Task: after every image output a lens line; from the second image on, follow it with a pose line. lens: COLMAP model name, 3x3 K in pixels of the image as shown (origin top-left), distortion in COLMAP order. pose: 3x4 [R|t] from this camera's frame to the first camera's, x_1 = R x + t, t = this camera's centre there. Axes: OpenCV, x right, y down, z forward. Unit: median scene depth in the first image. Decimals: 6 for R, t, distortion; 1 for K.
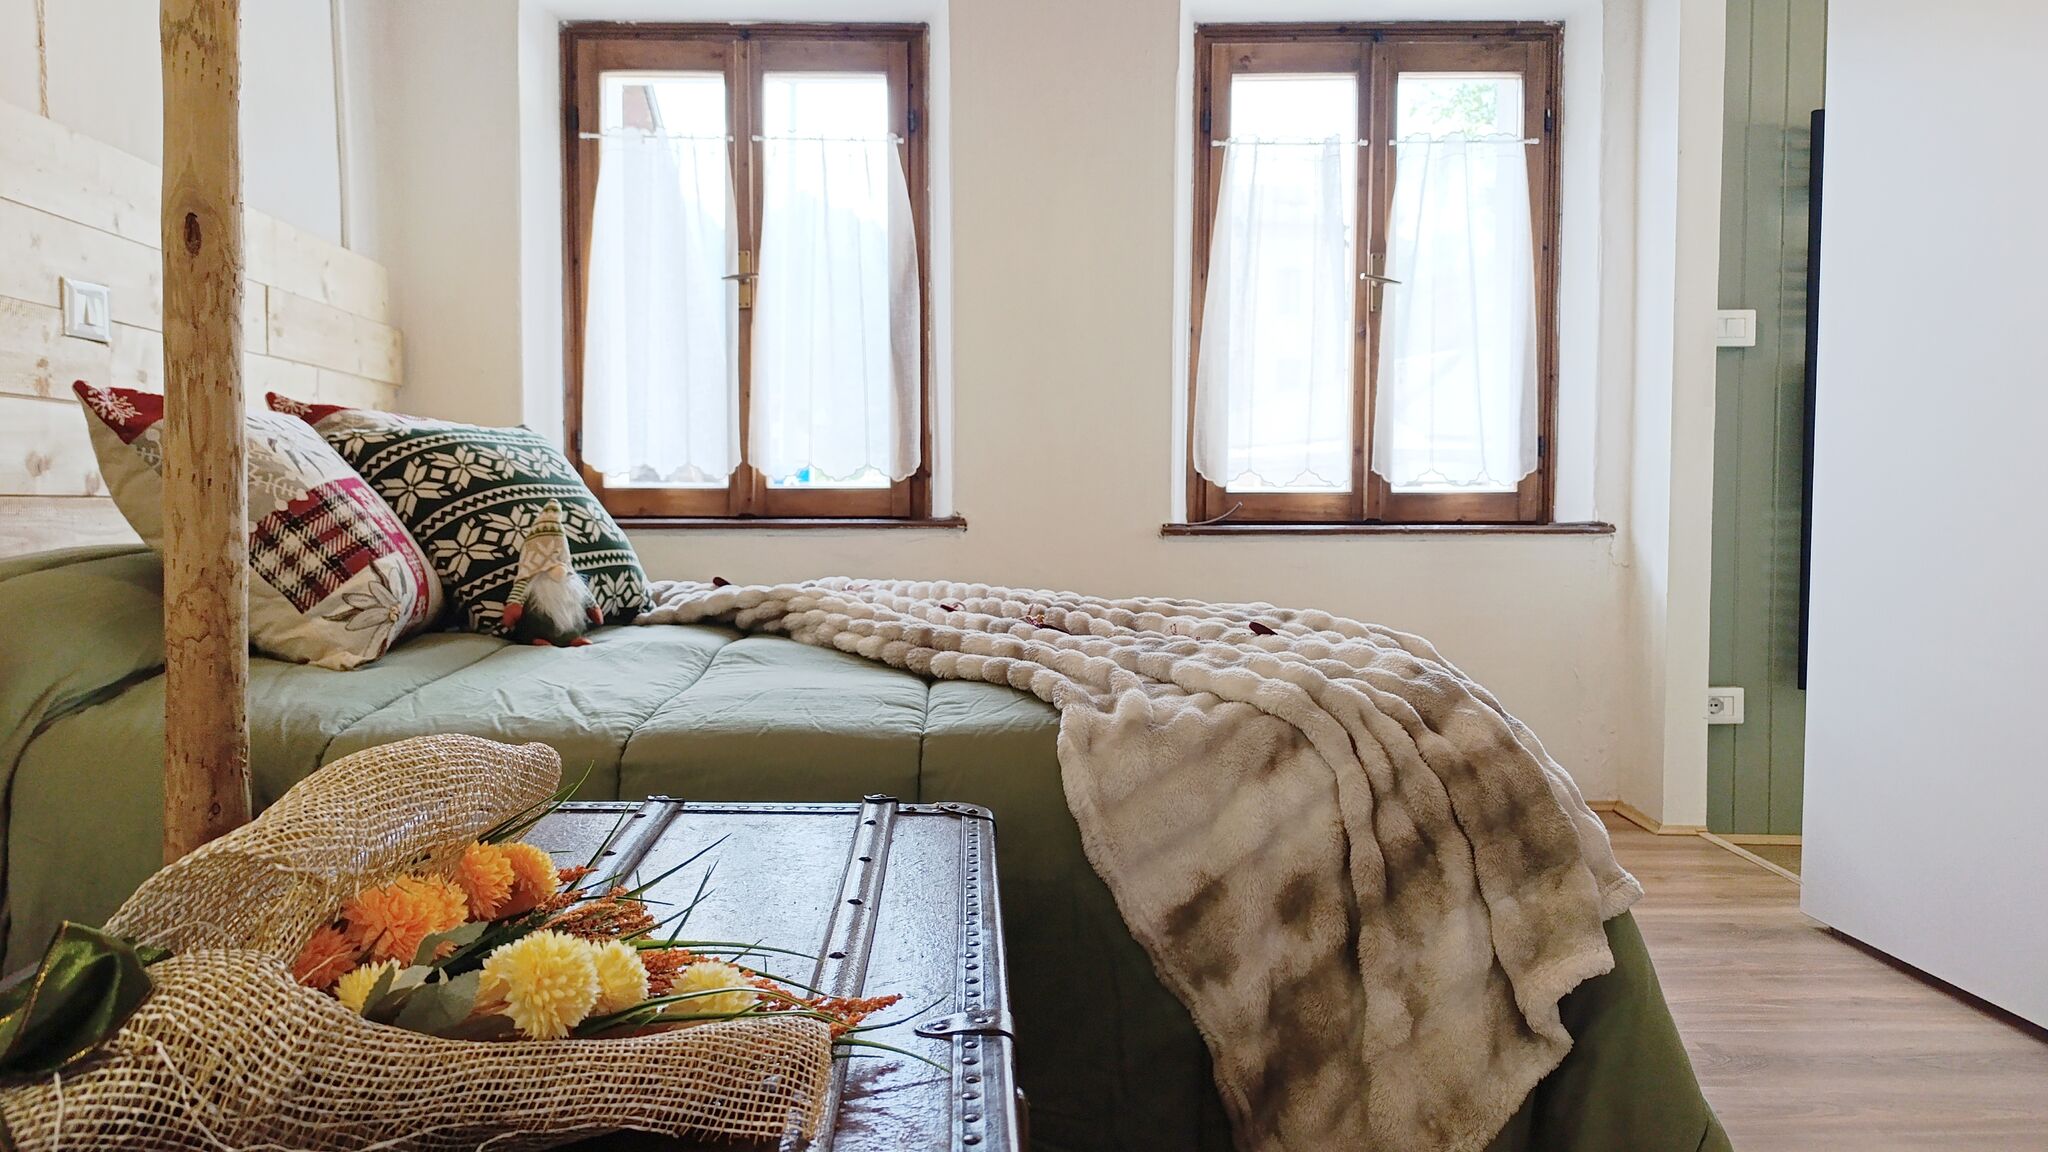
lens RADIAL K [[1416.1, 0, 1029.7], [0, 1416.1, 558.7], [0, 0, 1]] dist [0.052668, -0.070314]
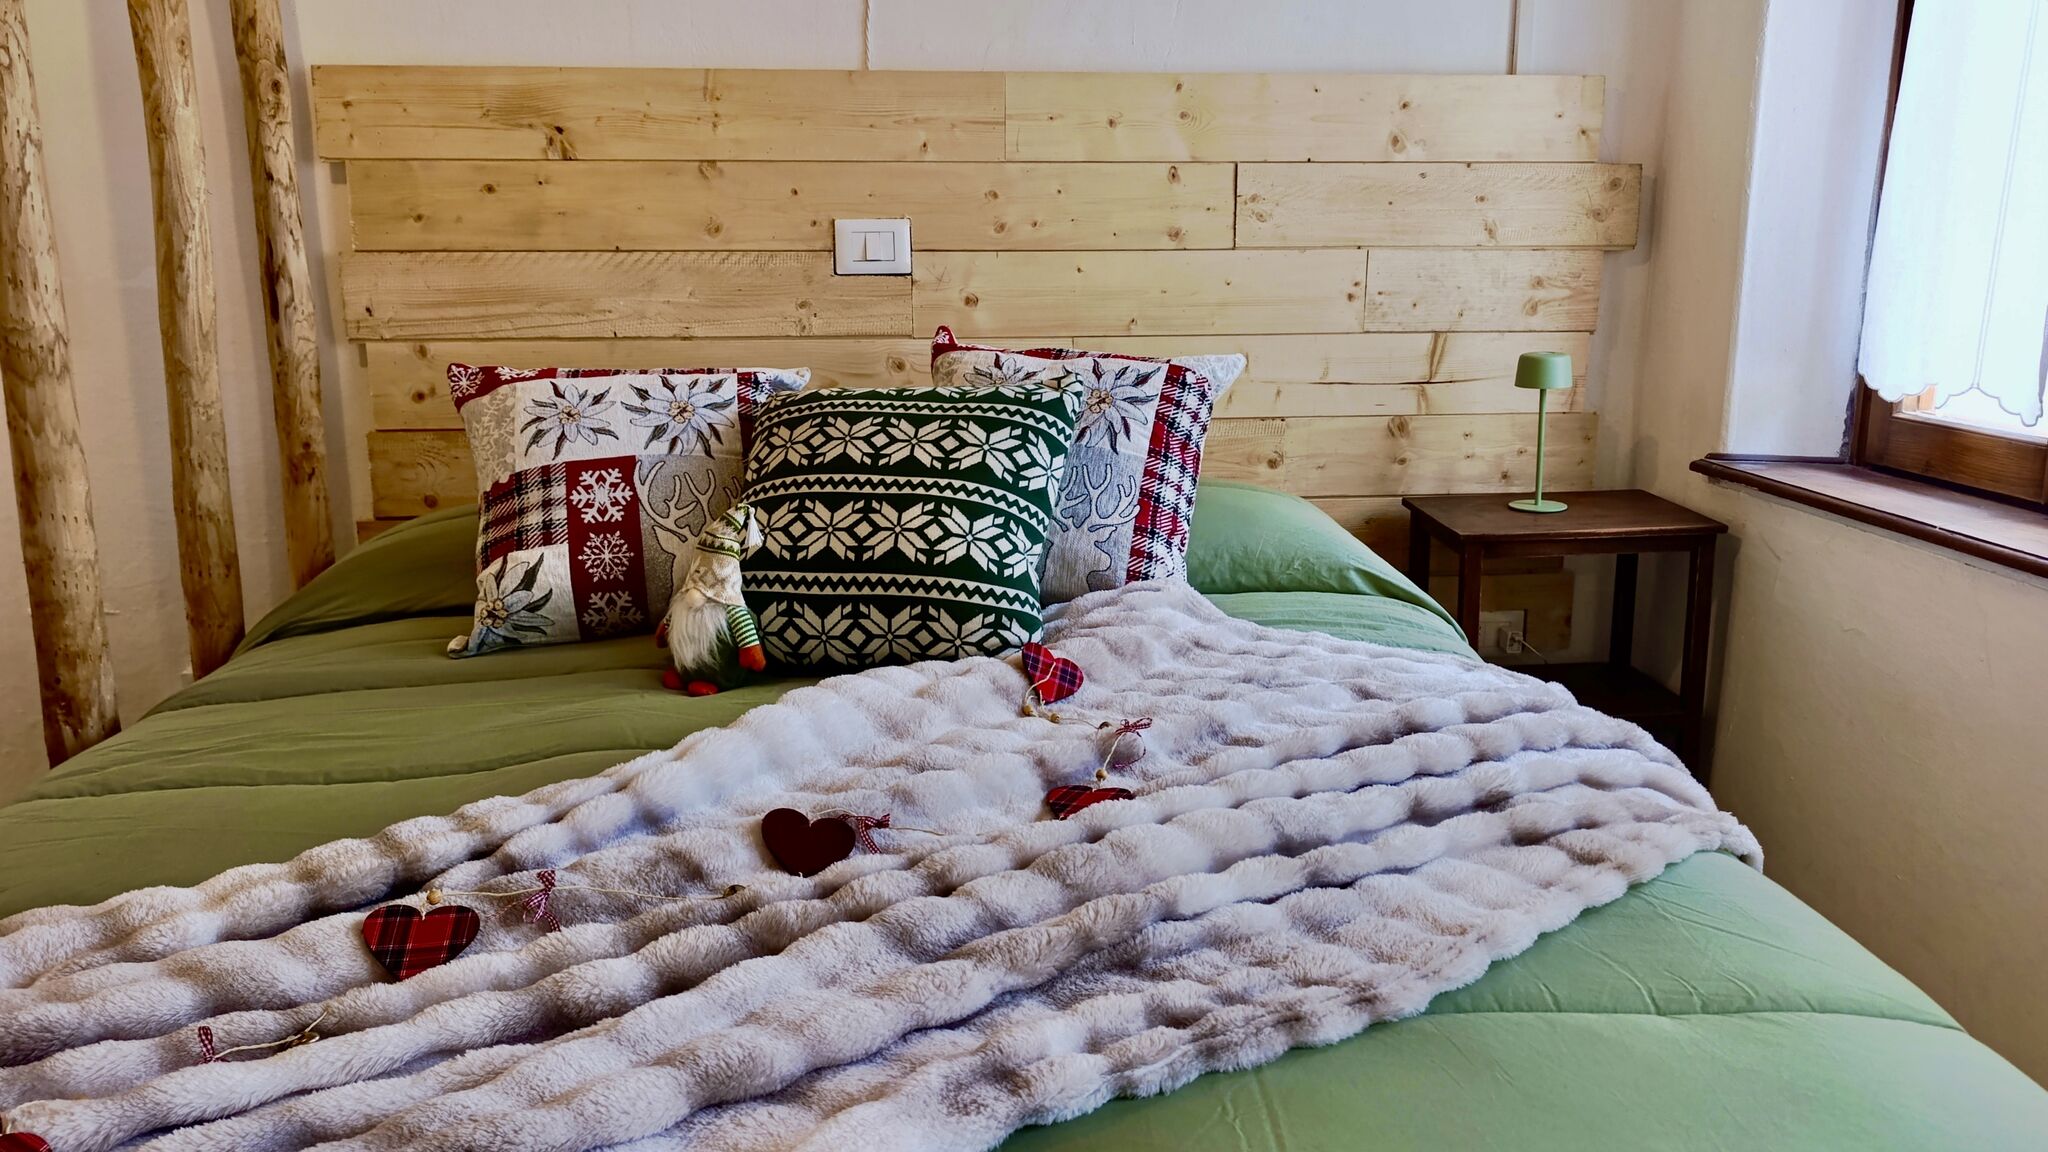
lens RADIAL K [[1517.6, 0, 1031.3], [0, 1517.6, 564.9], [0, 0, 1]] dist [0.078972, -0.124353]
pose [[0.046721, 0.207416, -0.977137, 0.372780], [-0.031859, 0.978017, 0.206079, -0.137554], [0.998400, 0.021502, 0.052302, 0.814752]]
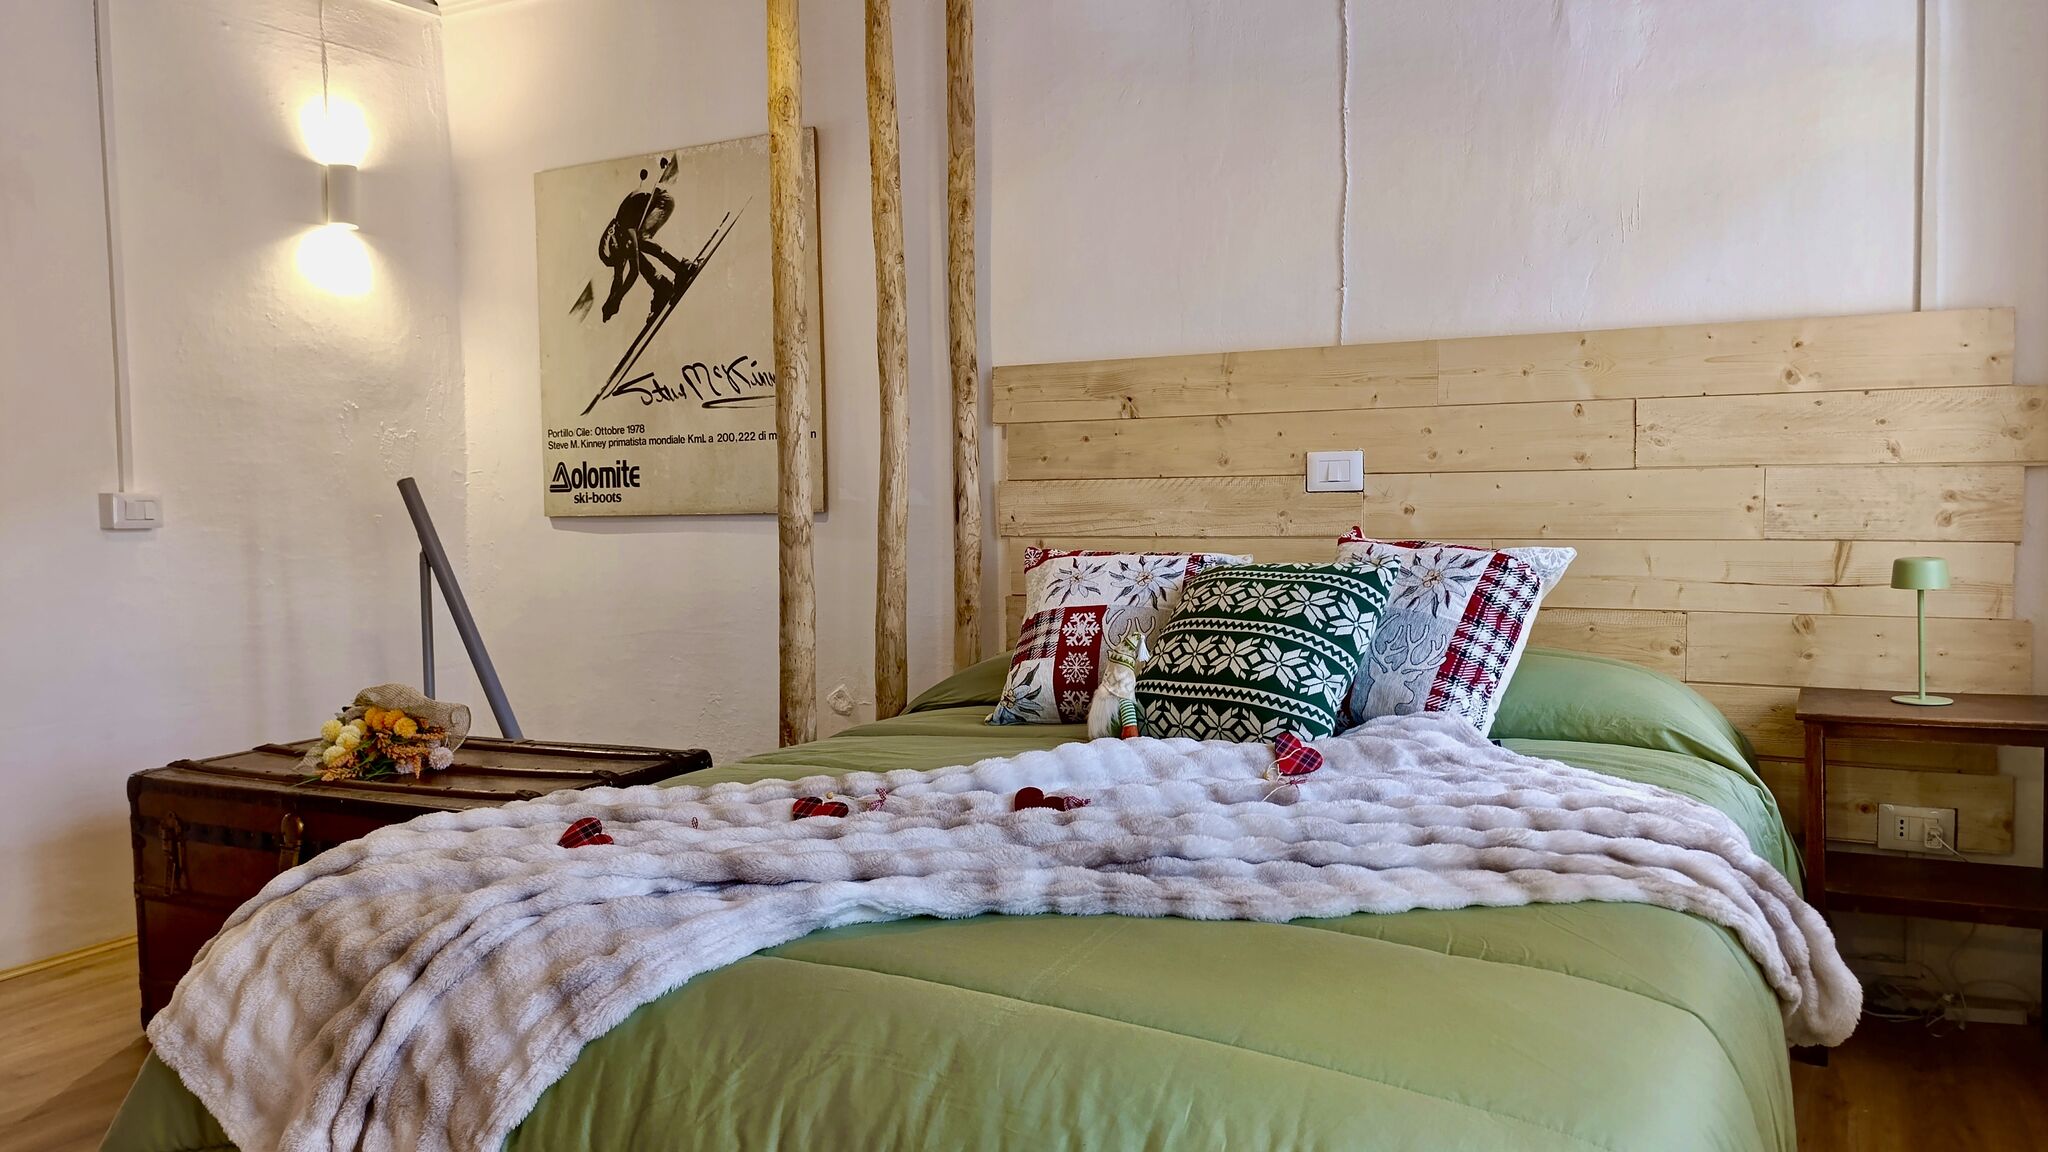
lens RADIAL K [[1402.8, 0, 1033.5], [0, 1402.8, 562.0], [0, 0, 1]] dist [0.047463, -0.054523]
pose [[-0.491755, 0.043400, -0.869651, 0.535080], [-0.021068, 0.997872, 0.061711, -0.125312], [0.870479, 0.048668, -0.489794, 1.093367]]
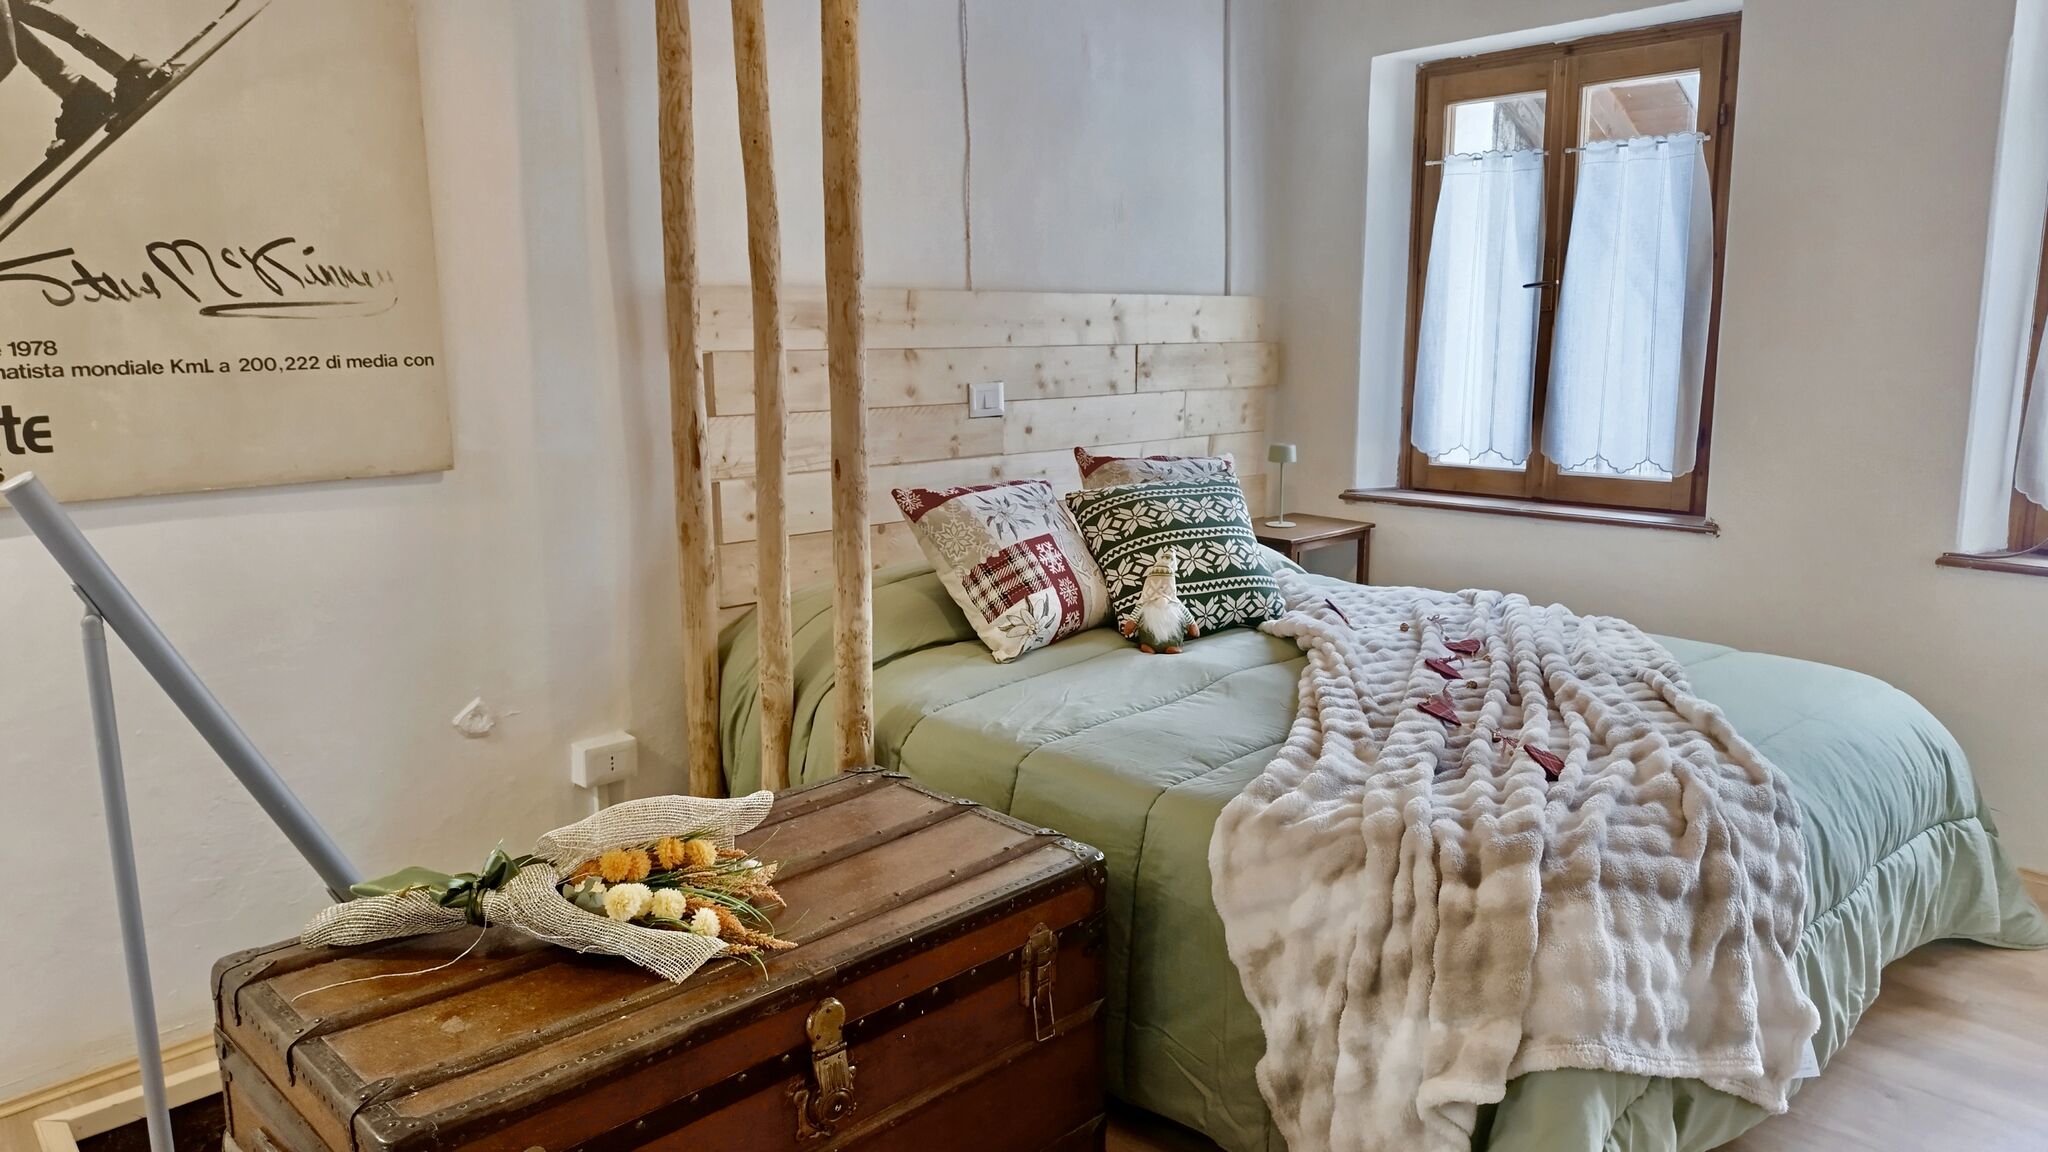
lens RADIAL K [[1403.9, 0, 1032.5], [0, 1403.9, 567.8], [0, 0, 1]] dist [0.054622, -0.069285]
pose [[0.668757, 0.119851, -0.733757, 0.460969], [-0.019517, 0.989411, 0.143821, -0.165629], [0.743225, -0.081861, 0.664015, -0.049188]]
